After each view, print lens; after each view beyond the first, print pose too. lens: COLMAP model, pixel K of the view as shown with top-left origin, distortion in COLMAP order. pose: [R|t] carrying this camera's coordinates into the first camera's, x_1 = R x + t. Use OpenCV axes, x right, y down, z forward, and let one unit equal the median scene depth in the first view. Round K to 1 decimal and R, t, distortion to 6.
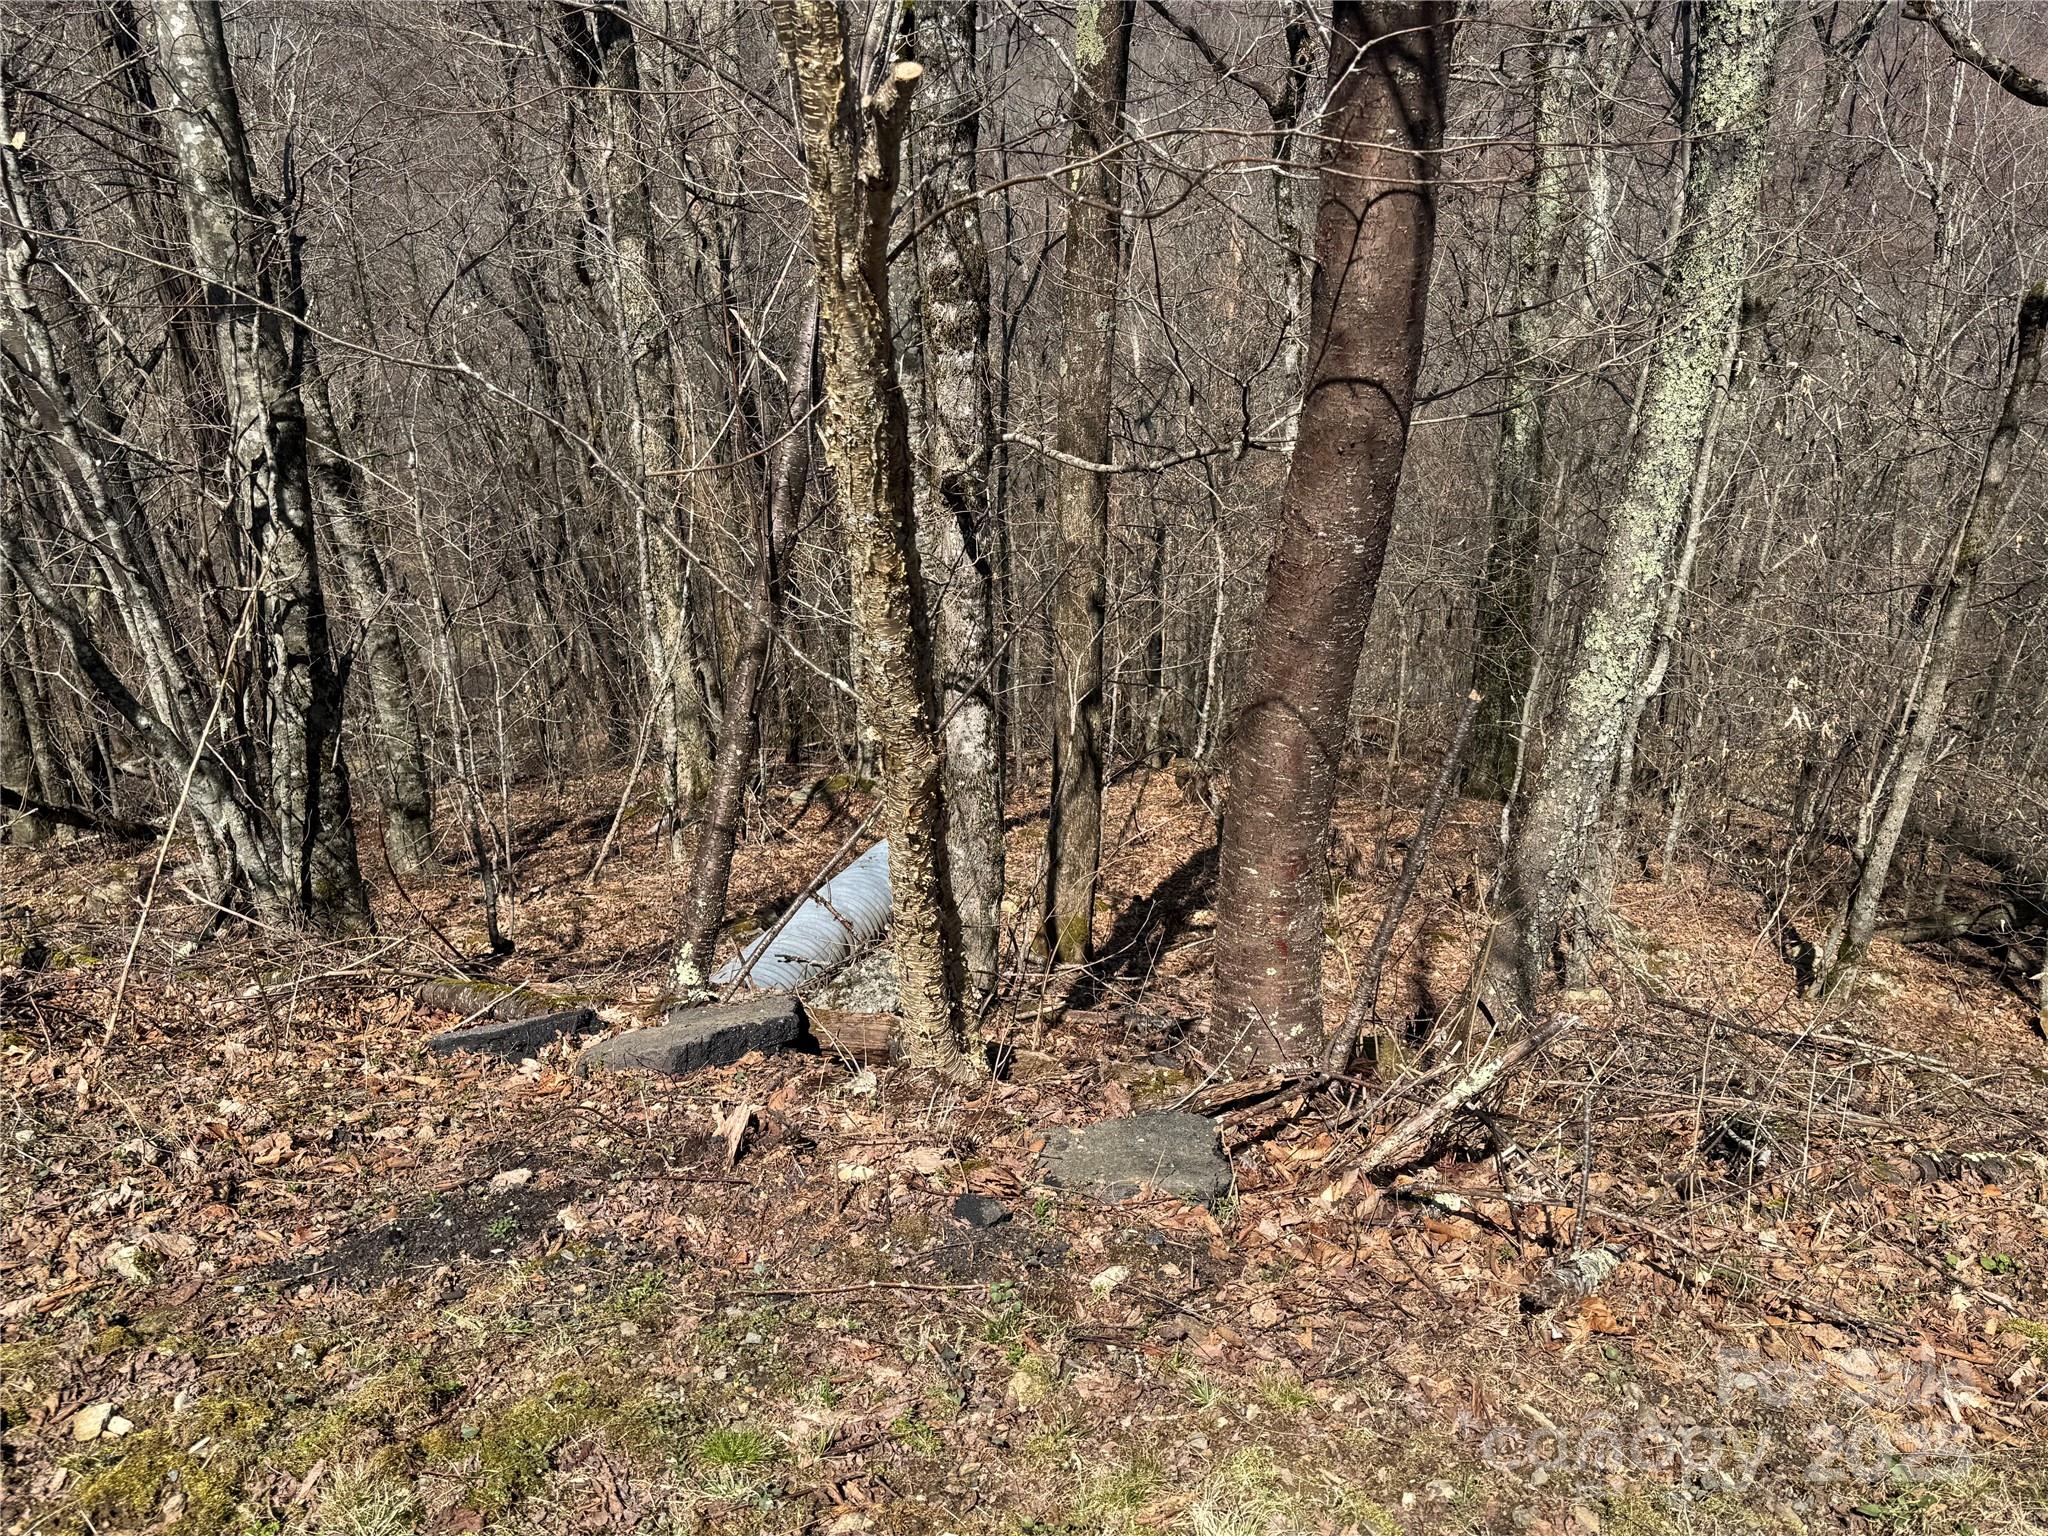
lens RADIAL K [[1741.7, 0, 1020.1], [0, 1741.7, 783.6], [0, 0, 1]] dist [0.158336, -0.248227]
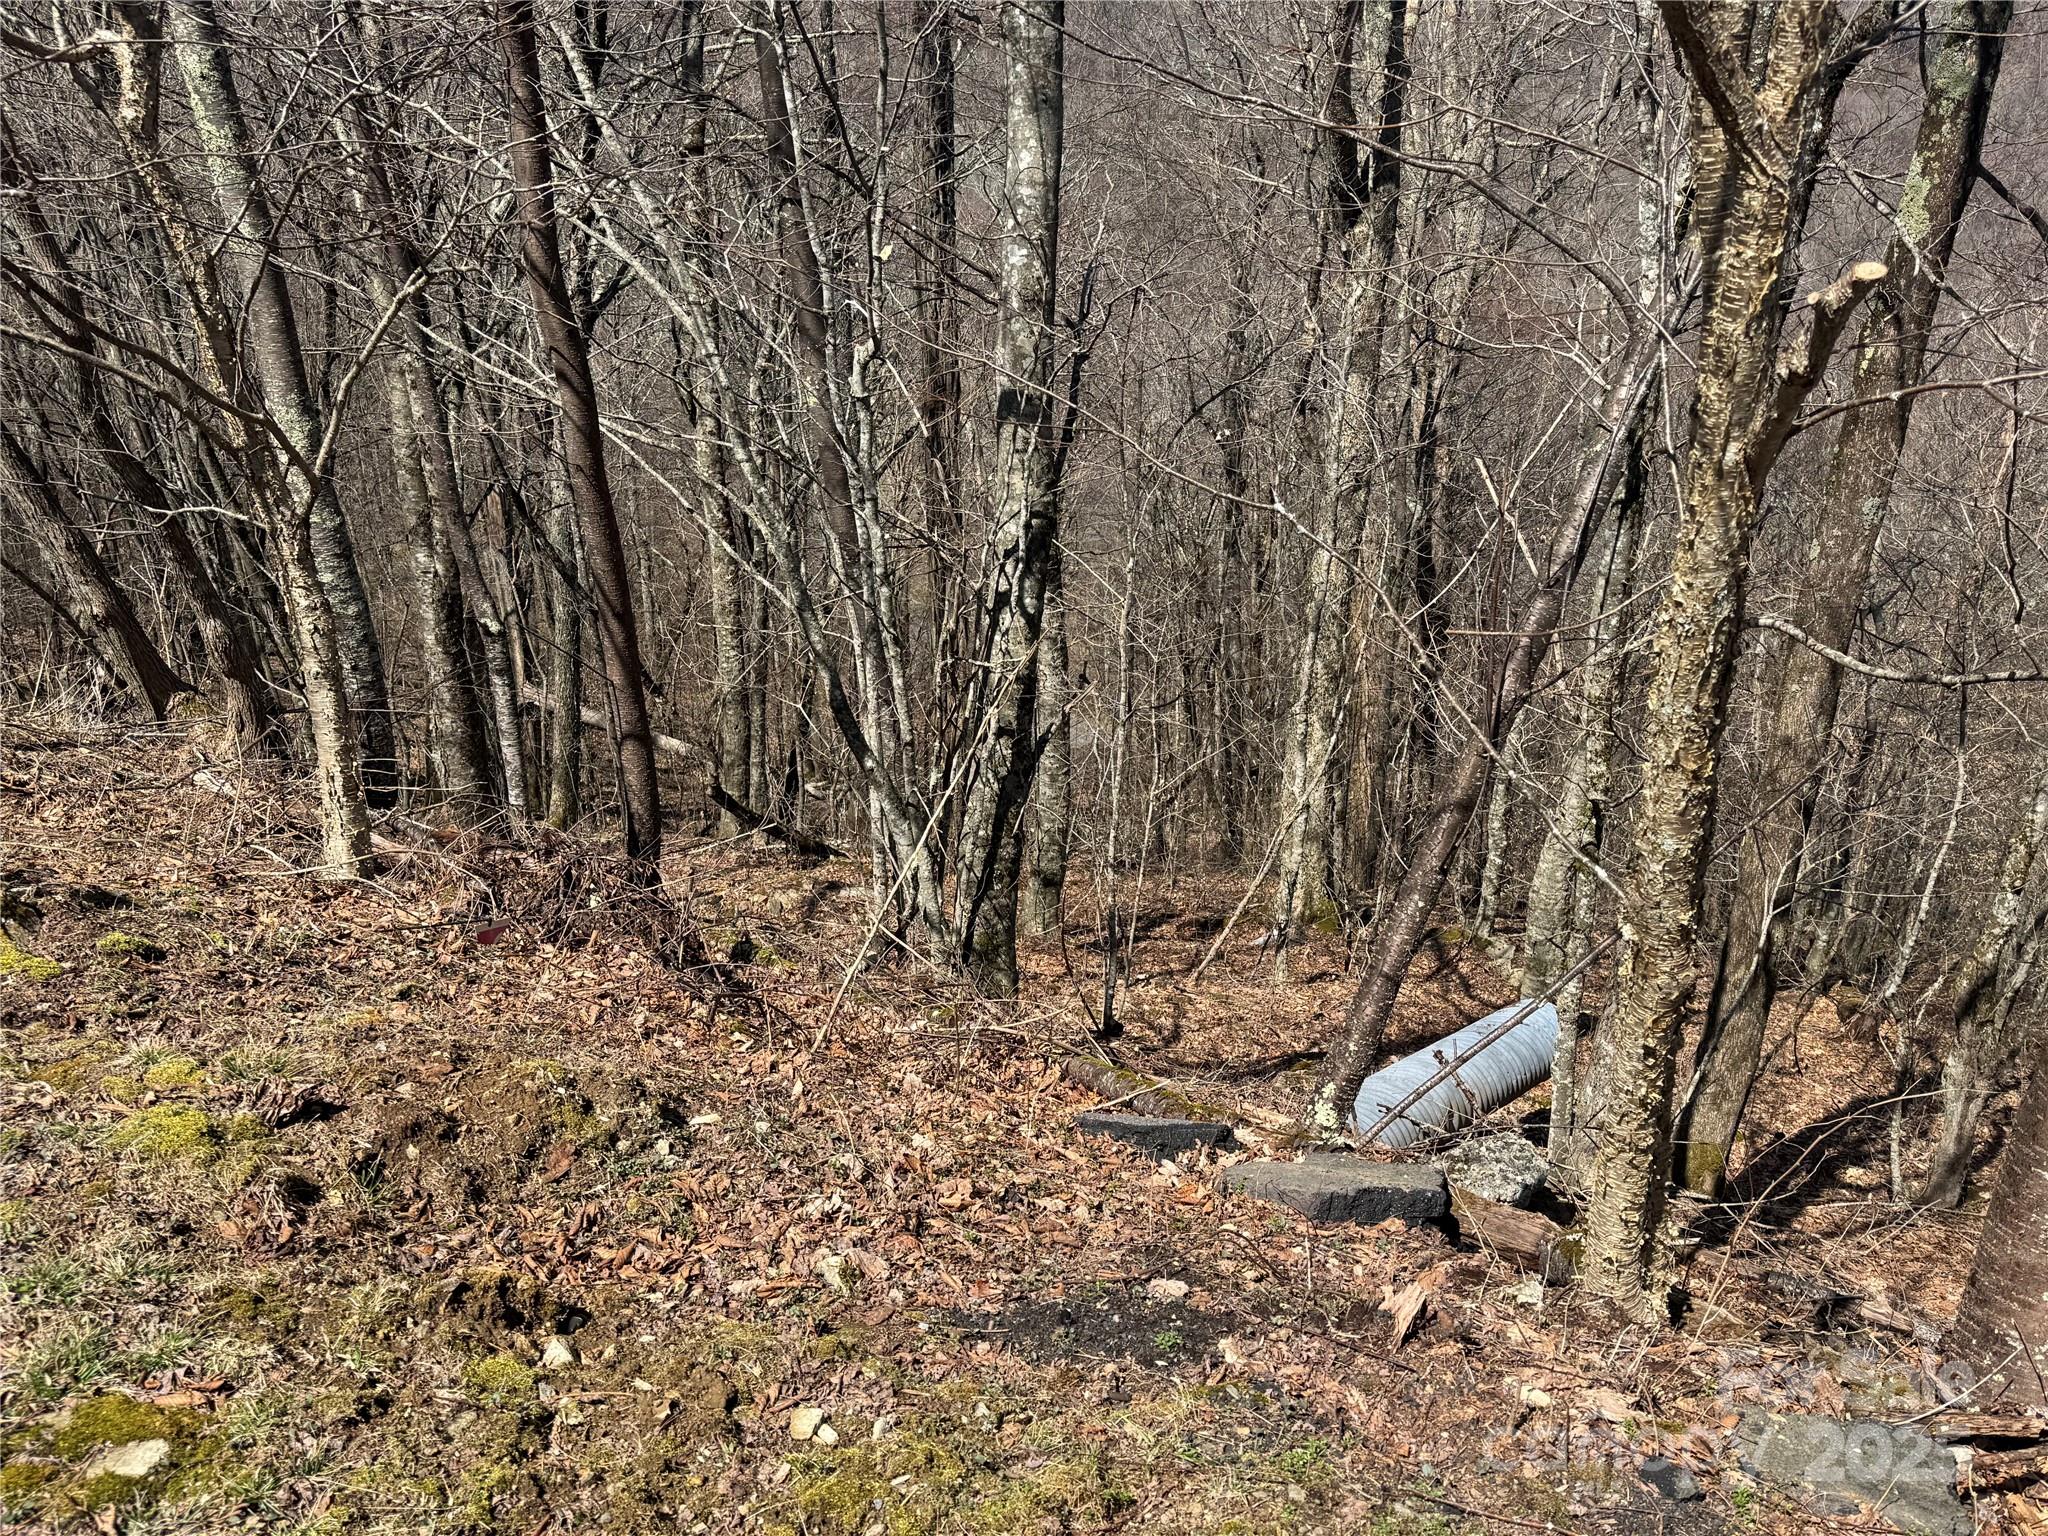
lens RADIAL K [[1741.7, 0, 1020.1], [0, 1741.7, 783.6], [0, 0, 1]] dist [0.158336, -0.248227]
pose [[0.924142, 0.176064, -0.339061, -0.064387], [-0.199250, 0.979340, -0.034533, -0.007300], [0.325976, 0.099471, 0.940130, -0.005386]]
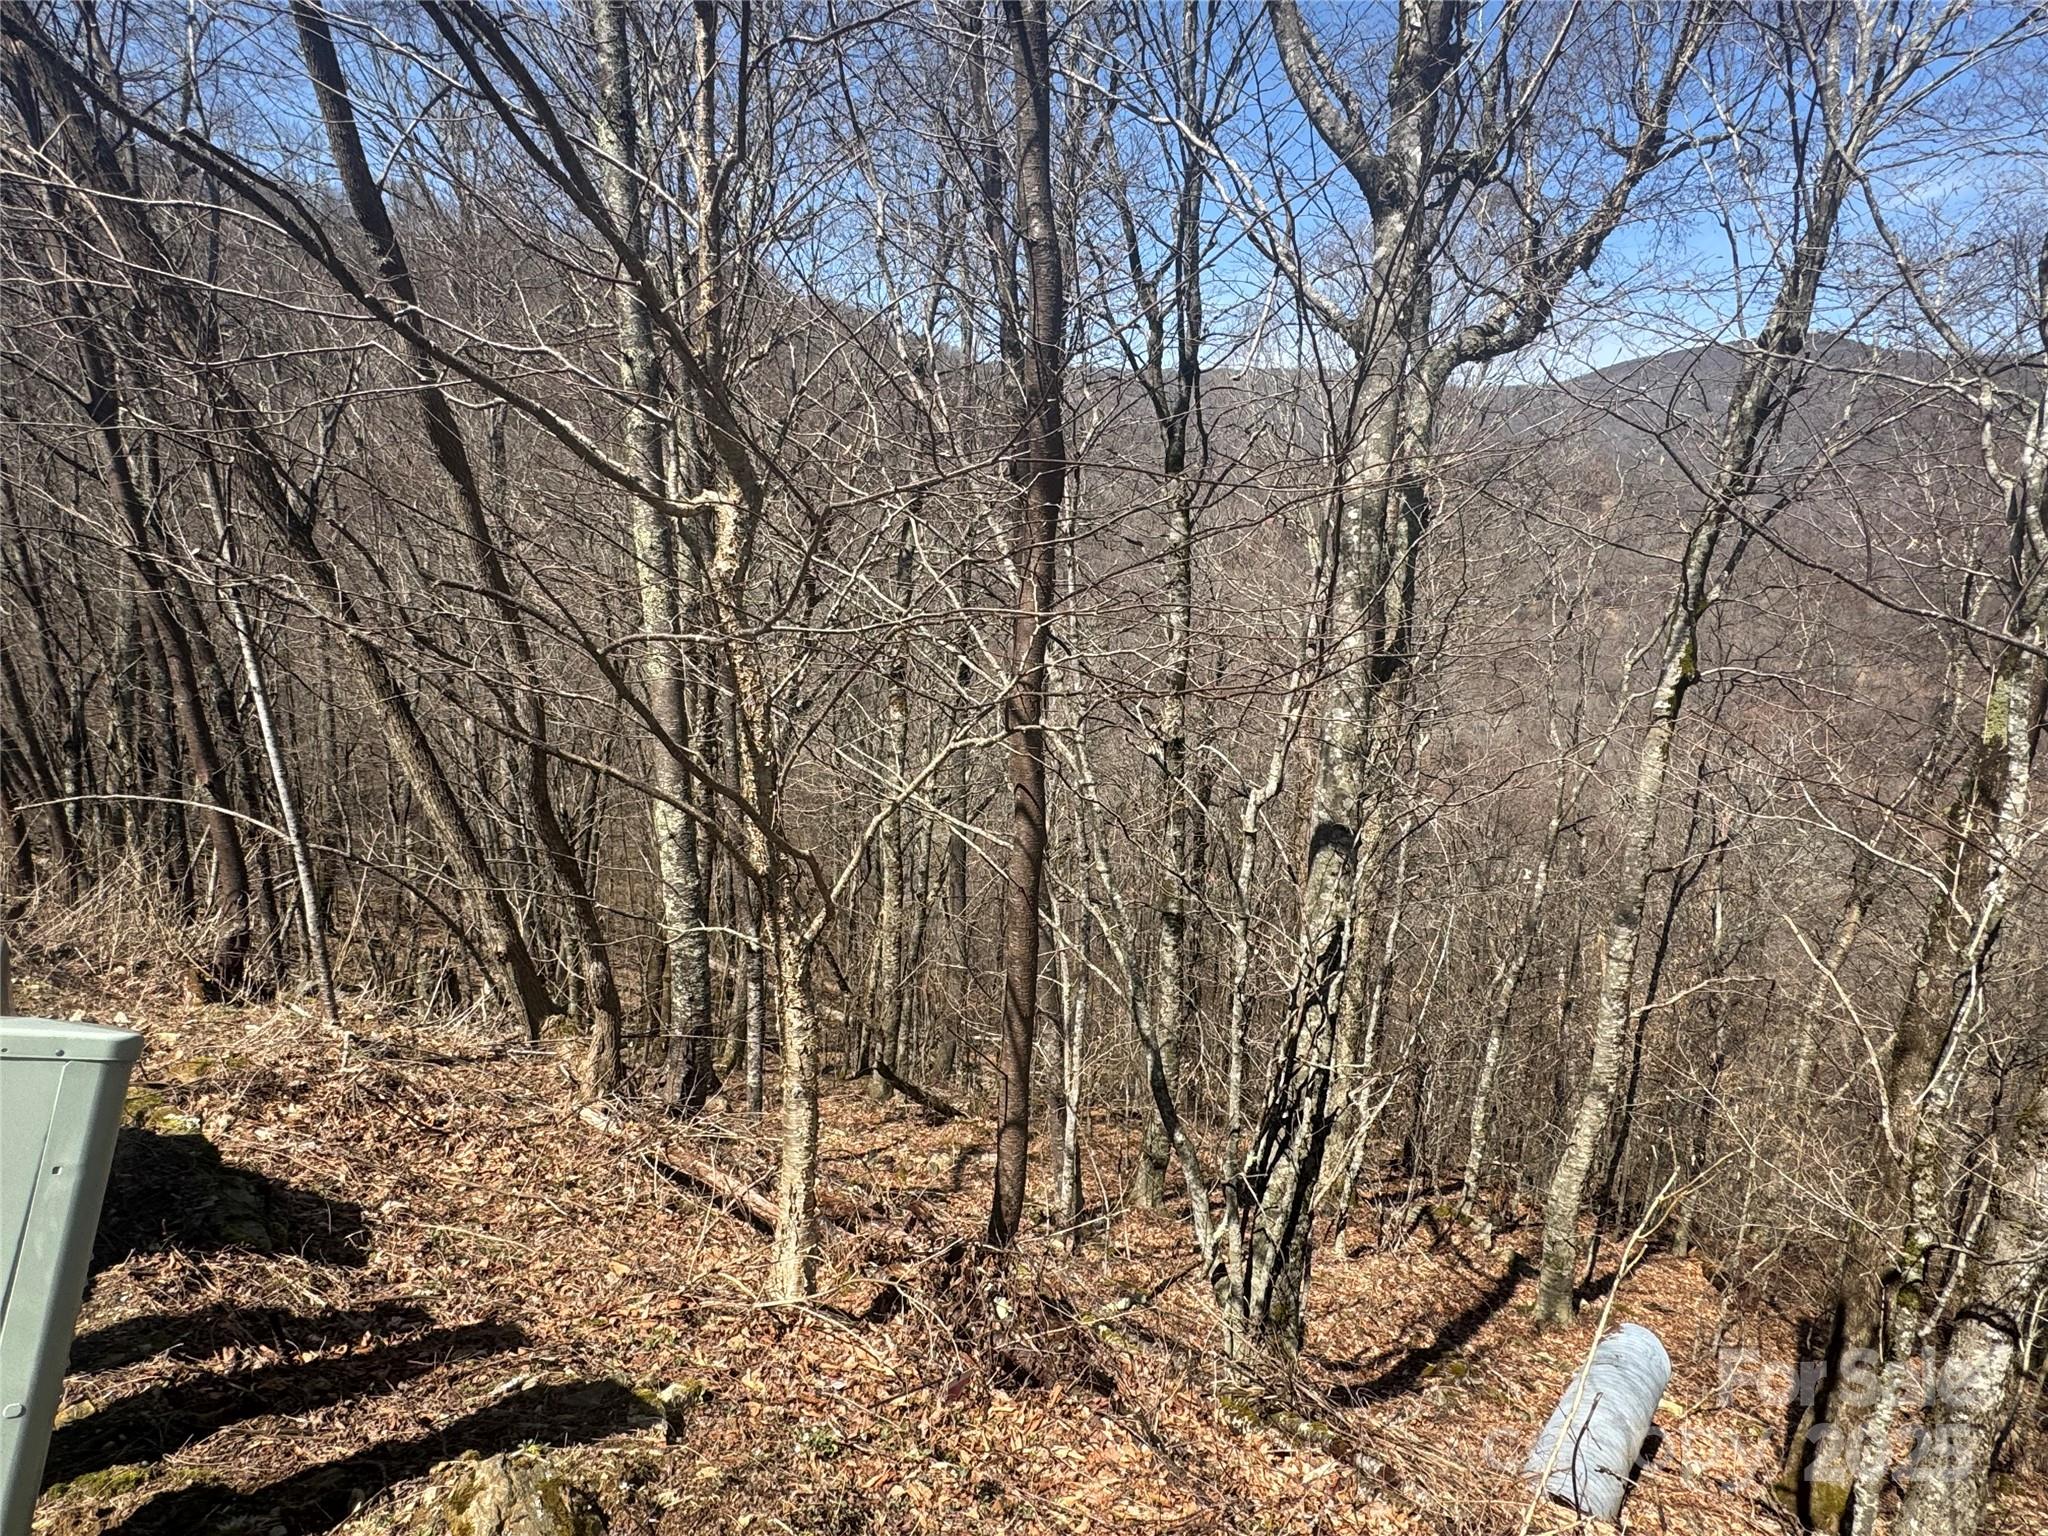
lens RADIAL K [[1138.8, 0, 1027.5], [0, 1138.8, 762.0], [0, 0, 1]] dist [0.001821, 0.000239]
pose [[0.922870, 0.145550, -0.356547, -0.758859], [-0.246025, 0.935099, -0.255073, -0.112873], [0.296281, 0.323119, 0.898784, 0.346133]]
